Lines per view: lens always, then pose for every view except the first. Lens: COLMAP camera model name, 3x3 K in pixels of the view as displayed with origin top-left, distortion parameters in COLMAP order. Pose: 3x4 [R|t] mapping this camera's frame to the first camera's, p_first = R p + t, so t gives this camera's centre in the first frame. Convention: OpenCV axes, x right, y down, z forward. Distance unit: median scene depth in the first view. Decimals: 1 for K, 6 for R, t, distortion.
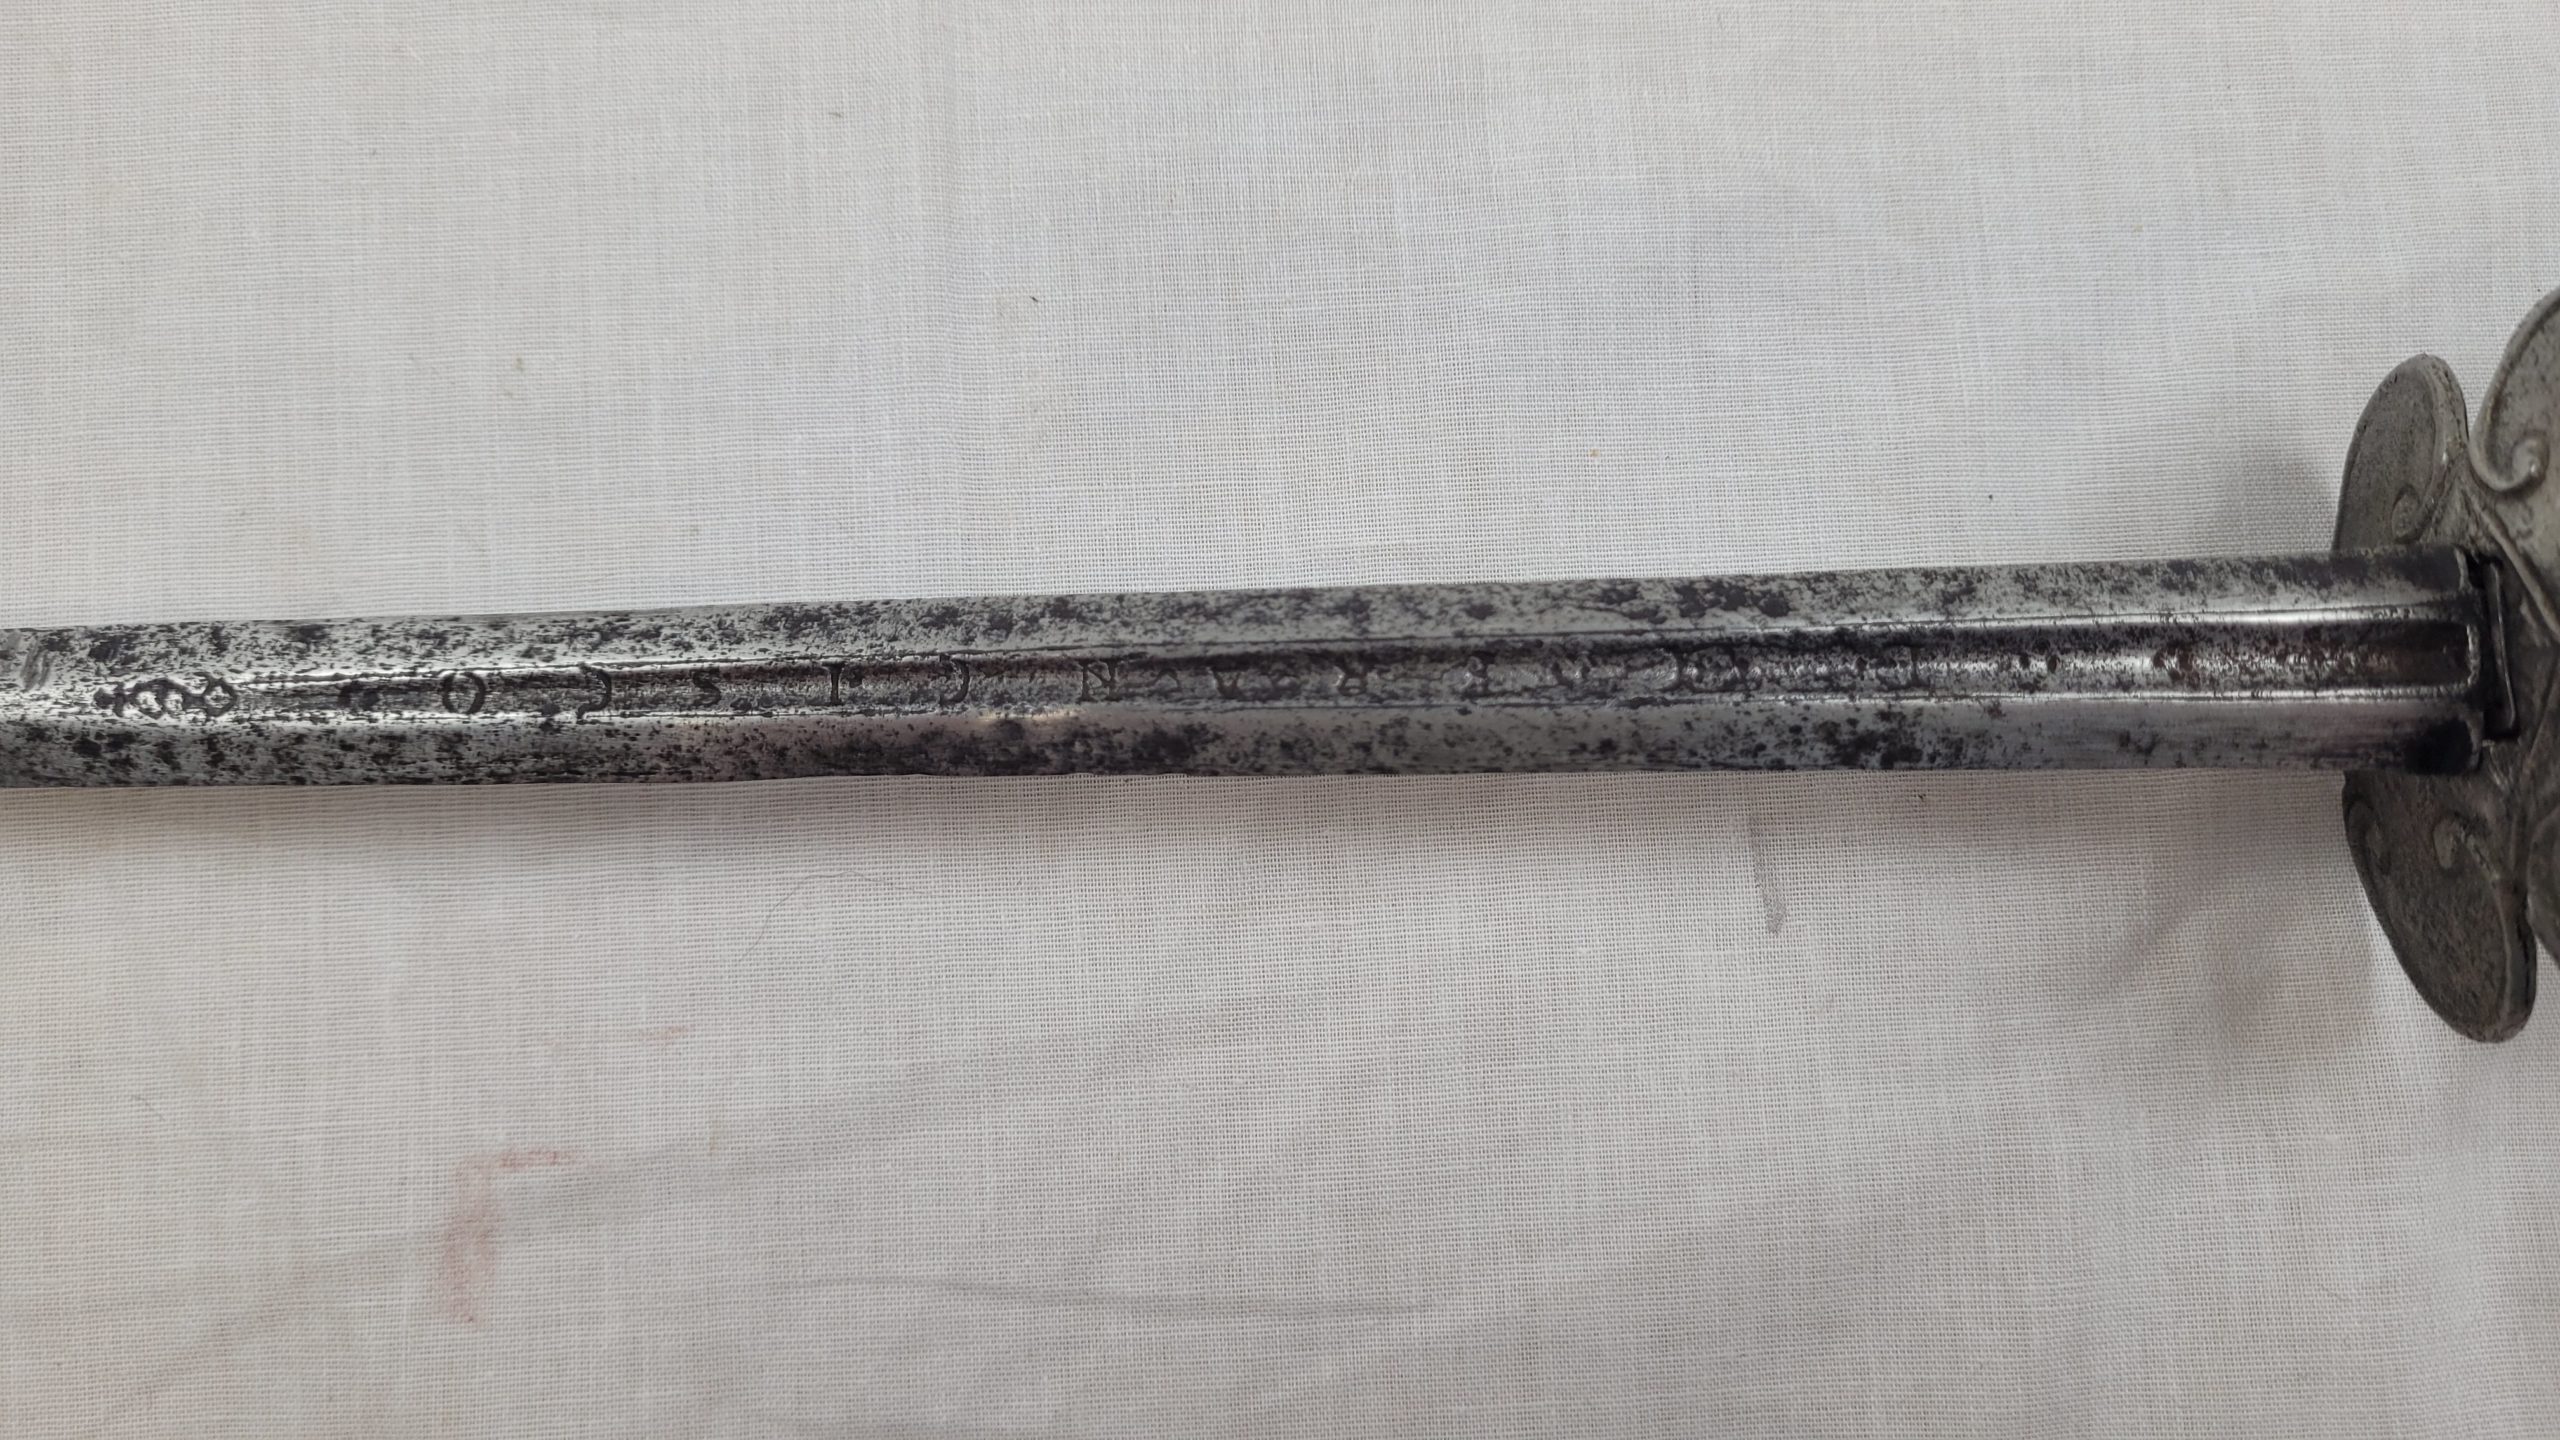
lens RADIAL K [[2030.3, 0, 1280.0], [0, 2030.3, 720.0], [0, 0, 1]] dist [-0.006761, -0.004992]
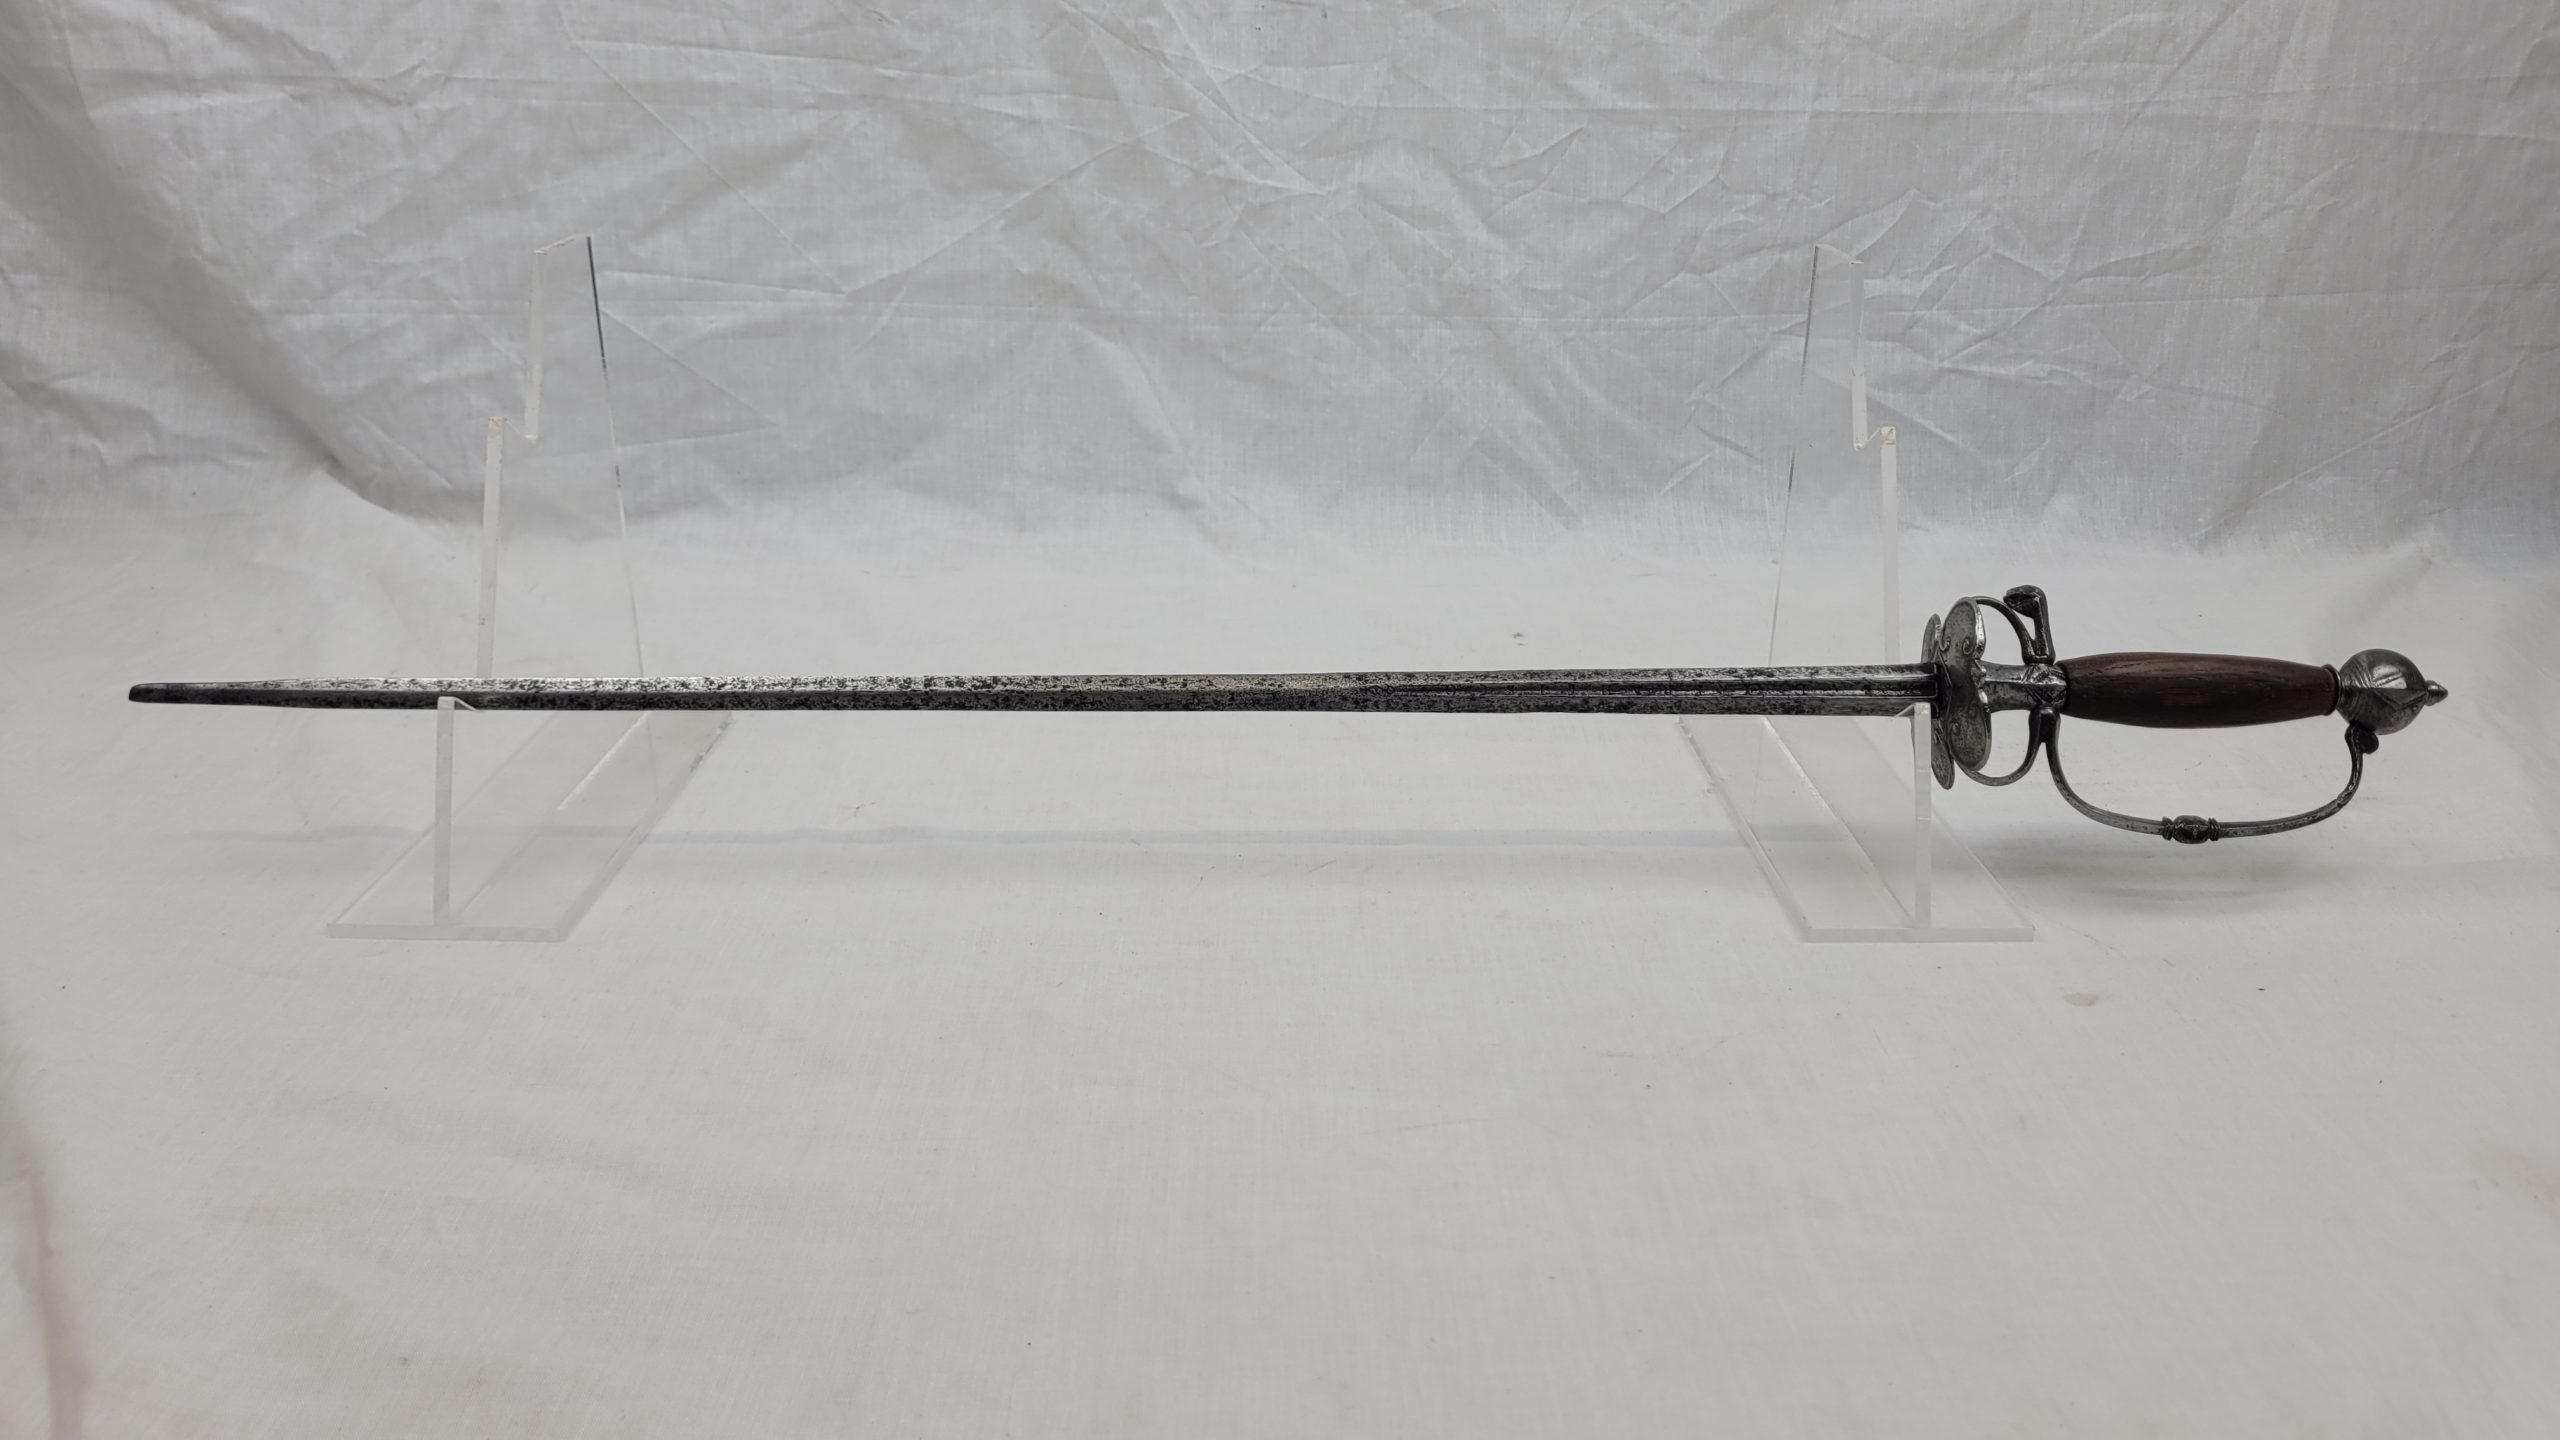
lens RADIAL K [[1935.7, 0, 1284.8], [0, 1935.7, 722.0], [0, 0, 1]] dist [0.013872, -0.005254]
pose [[0.999620, 0.017703, 0.021131, -0.817896], [-0.016944, 0.999223, -0.035597, 0.194852], [-0.021745, 0.035225, 0.999143, -2.885803]]
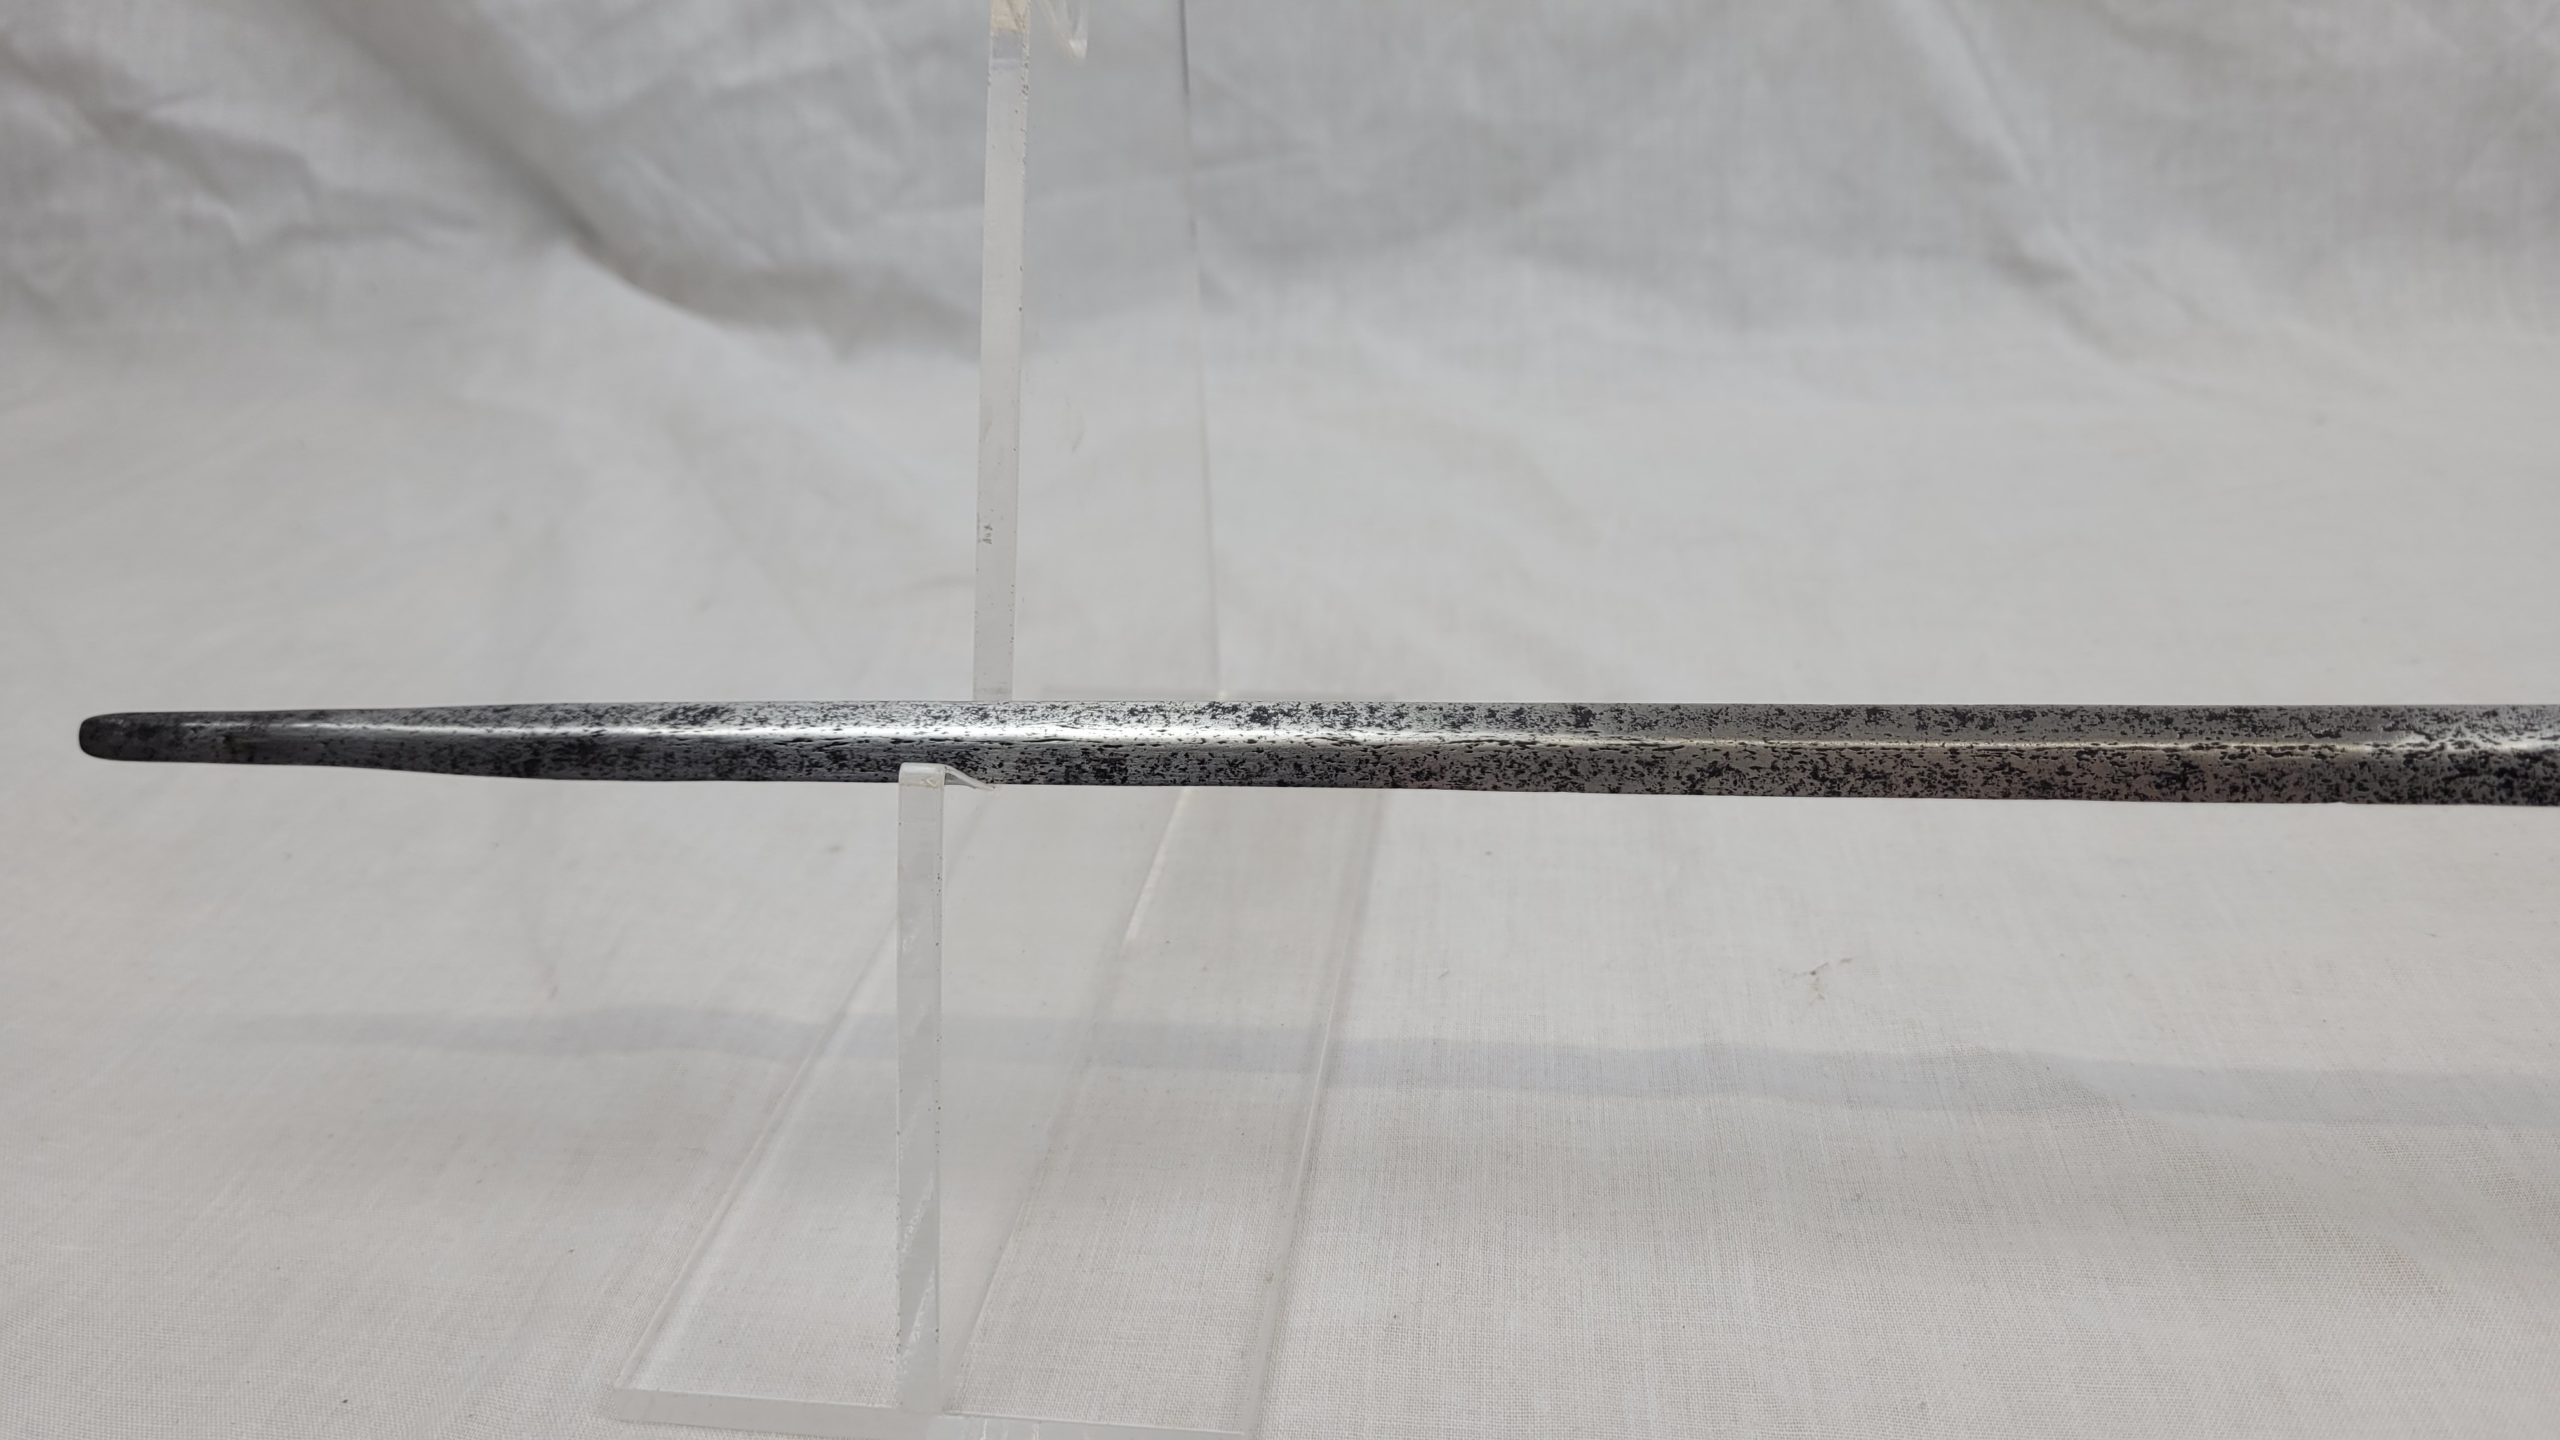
lens RADIAL K [[2031.5, 0, 1285.8], [0, 2031.5, 733.2], [0, 0, 1]] dist [-0.003970, -0.008316]
pose [[0.994691, 0.024231, -0.100010, -1.982502], [-0.019519, 0.998665, 0.047835, -0.052122], [0.101036, -0.045629, 0.993836, -0.441620]]
